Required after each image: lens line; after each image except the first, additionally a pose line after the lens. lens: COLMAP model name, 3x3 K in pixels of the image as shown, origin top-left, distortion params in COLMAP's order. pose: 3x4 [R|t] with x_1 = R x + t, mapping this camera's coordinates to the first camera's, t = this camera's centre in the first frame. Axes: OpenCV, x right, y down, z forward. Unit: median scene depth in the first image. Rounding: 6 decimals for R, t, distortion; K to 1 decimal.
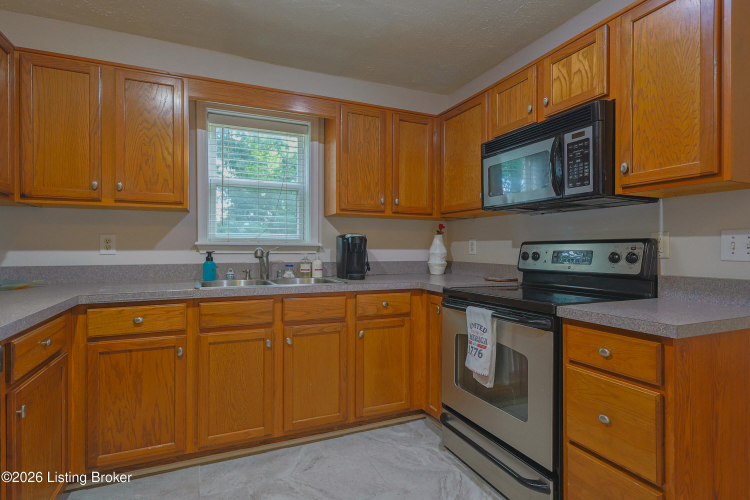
lens RADIAL K [[376.6, 0, 370.4], [0, 376.6, 250.4], [0, 0, 1]] dist [-0.004100, -0.000717]
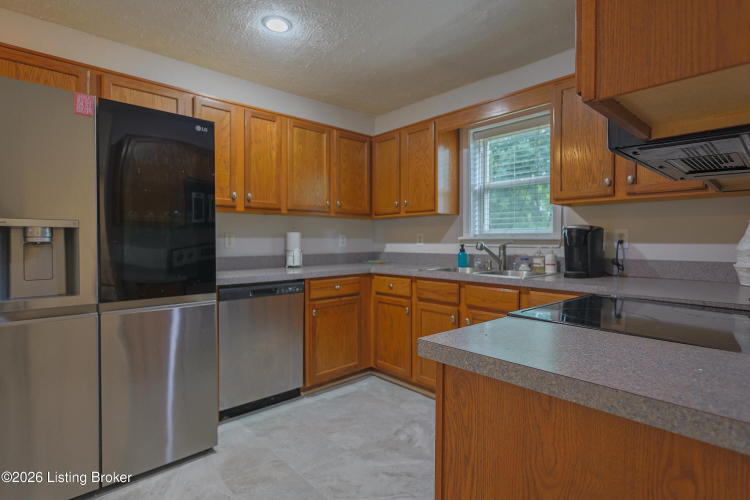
lens RADIAL K [[376.6, 0, 370.8], [0, 376.6, 246.0], [0, 0, 1]] dist [-0.004100, -0.000717]
pose [[0.312175, 0.010274, -0.949969, 0.685446], [-0.005031, 0.999945, 0.009161, -0.002172], [0.950011, 0.001920, 0.312210, 0.304081]]
